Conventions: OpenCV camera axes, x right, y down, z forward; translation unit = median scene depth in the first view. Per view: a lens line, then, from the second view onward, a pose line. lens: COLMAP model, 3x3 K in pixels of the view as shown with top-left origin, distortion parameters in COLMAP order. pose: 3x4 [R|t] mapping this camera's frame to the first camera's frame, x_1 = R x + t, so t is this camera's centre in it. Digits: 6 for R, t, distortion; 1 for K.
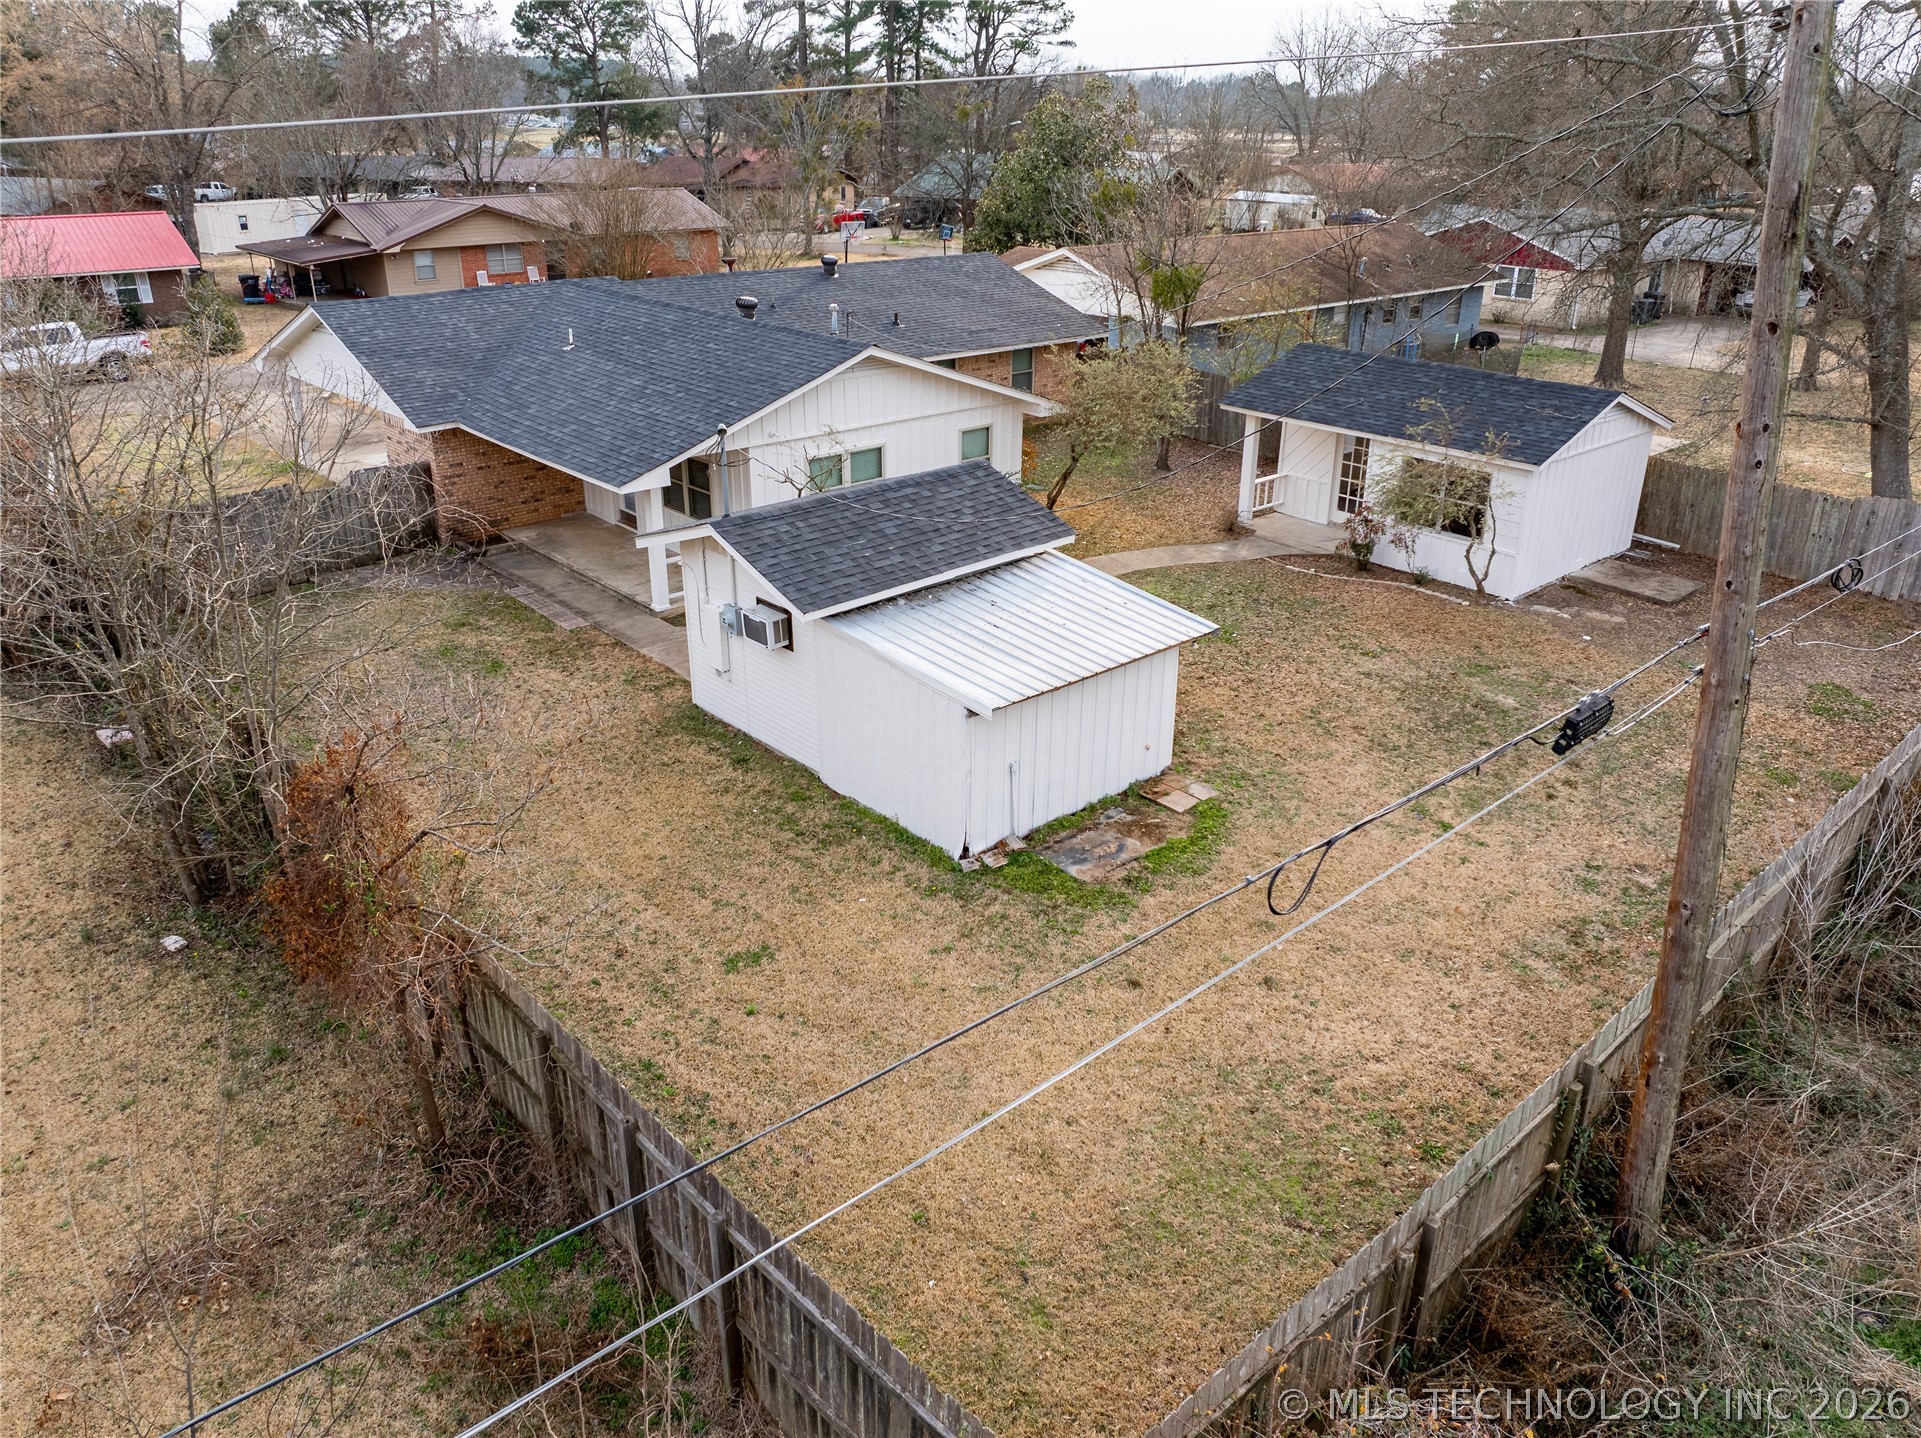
lens RADIAL K [[1366.3, 0, 970.5], [0, 1366.3, 706.1], [0, 0, 1]] dist [-0.028754, 0.001201]
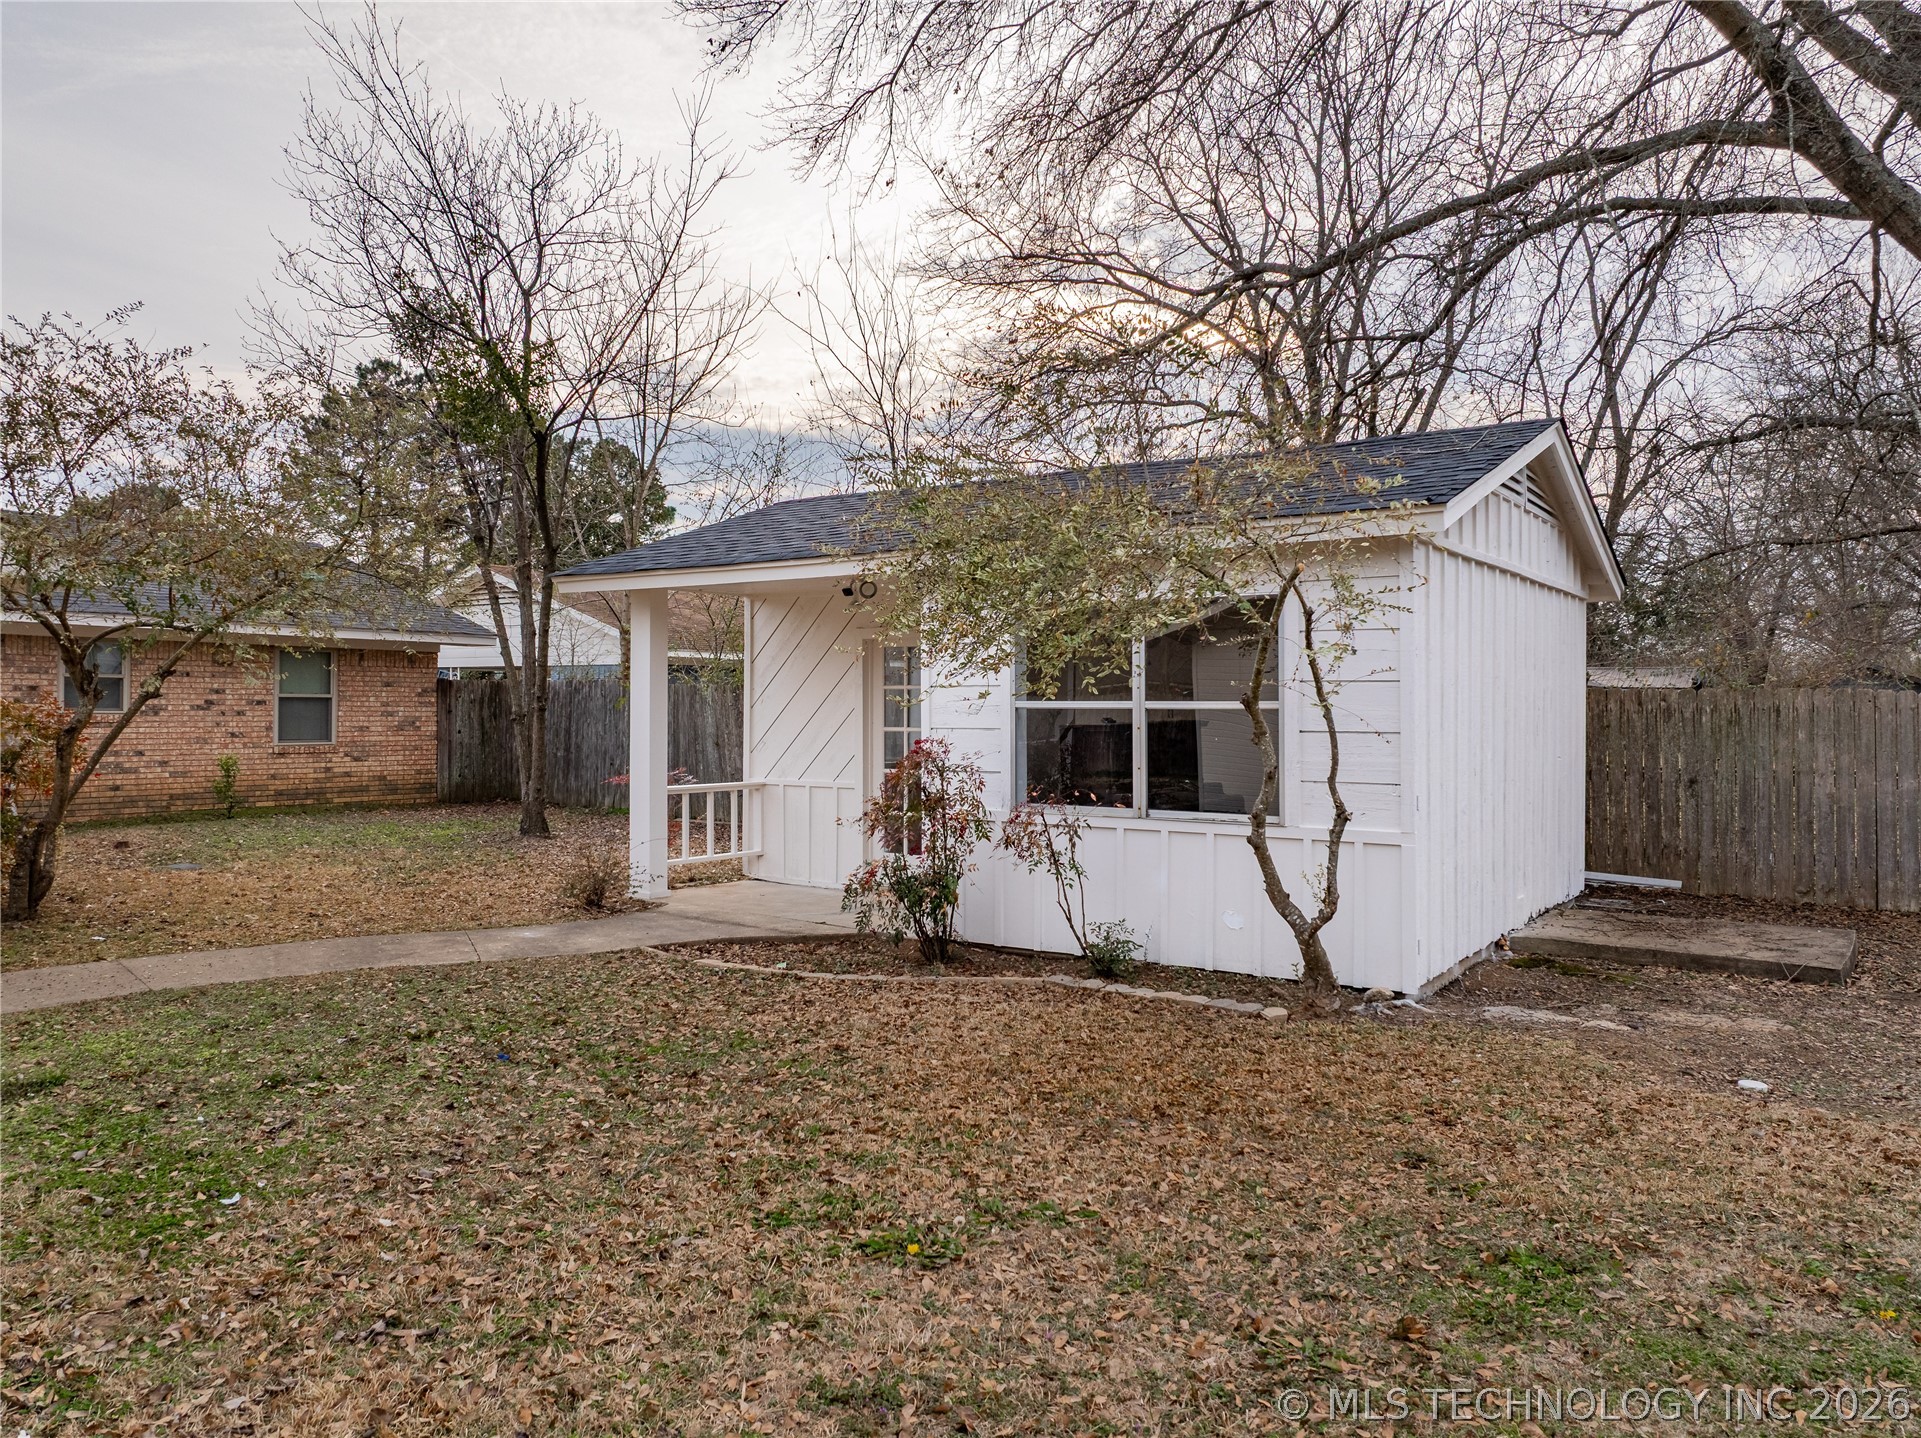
lens RADIAL K [[1366.3, 0, 970.5], [0, 1366.3, 706.1], [0, 0, 1]] dist [-0.028754, 0.001201]
pose [[0.970178, -0.002388, 0.242383, 0.231651], [0.098709, 0.917177, -0.386061, -0.030322], [-0.221386, 0.398473, 0.890060, 0.729745]]
